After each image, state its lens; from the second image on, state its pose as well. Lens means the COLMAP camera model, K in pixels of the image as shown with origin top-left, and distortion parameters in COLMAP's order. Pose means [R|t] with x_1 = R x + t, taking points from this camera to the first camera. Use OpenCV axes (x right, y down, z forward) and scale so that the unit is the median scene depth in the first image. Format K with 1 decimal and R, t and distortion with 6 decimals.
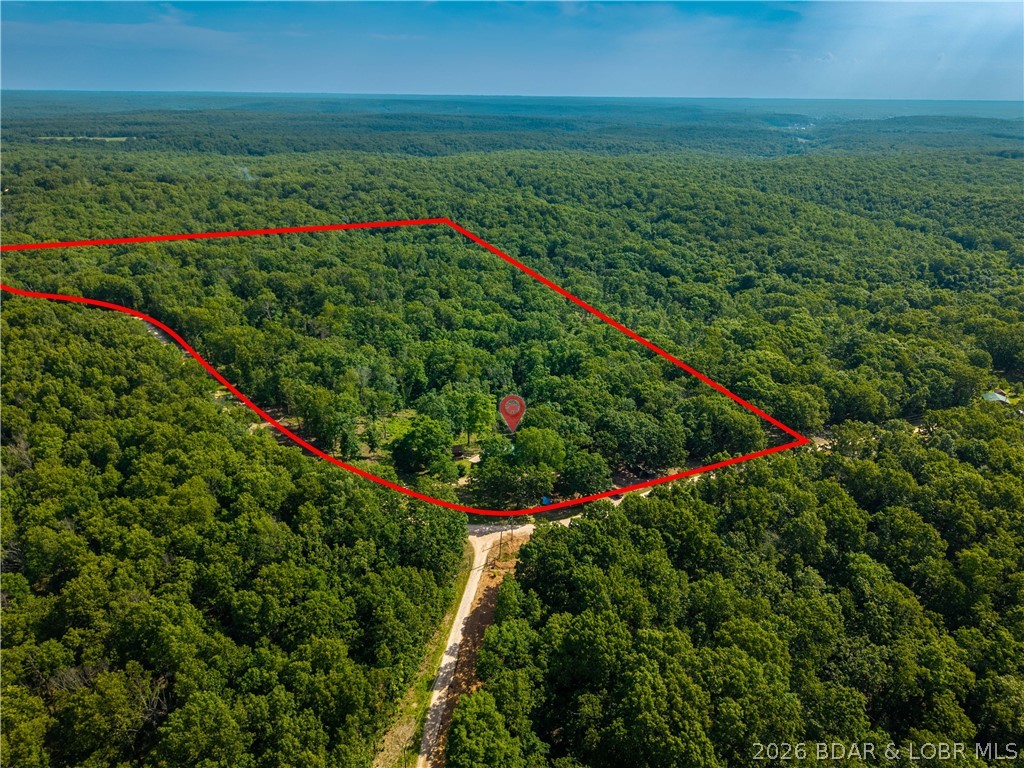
lens RADIAL K [[707.3, 0, 514.1], [0, 707.3, 387.9], [0, 0, 1]] dist [0.002118, 0.000165]
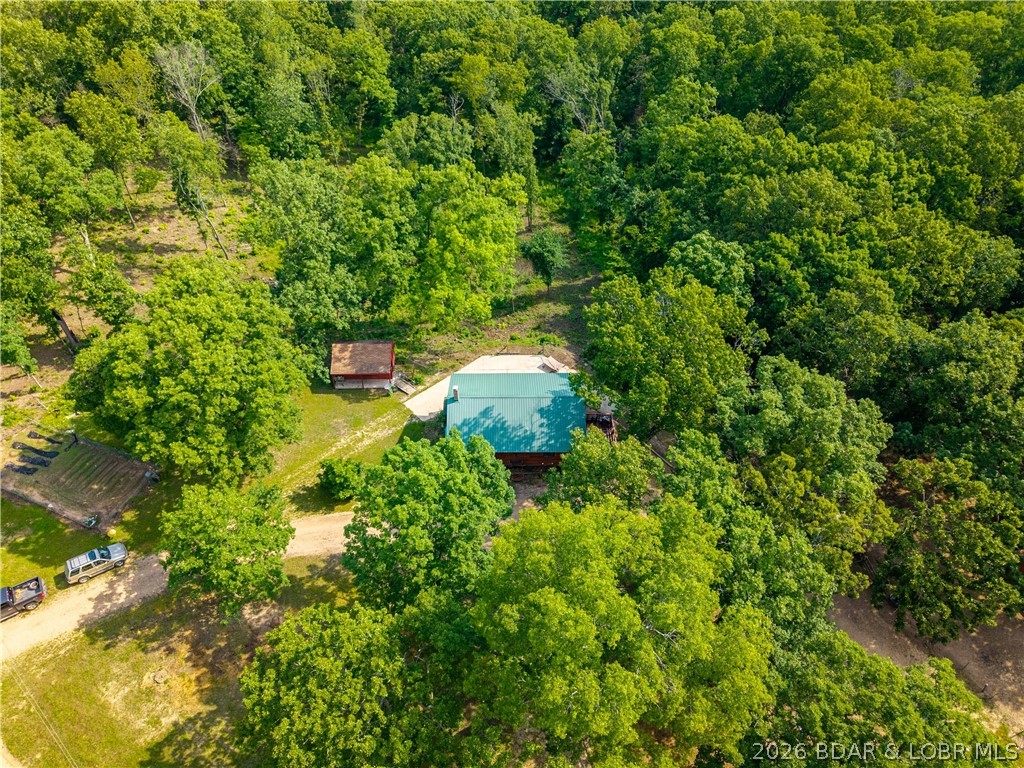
lens RADIAL K [[707.3, 0, 514.1], [0, 707.3, 387.9], [0, 0, 1]] dist [0.002118, 0.000165]
pose [[0.982570, 0.132136, -0.130756, 0.017129], [-0.070042, 0.914699, 0.398020, -0.023677], [0.172195, -0.381924, 0.908011, 0.585839]]
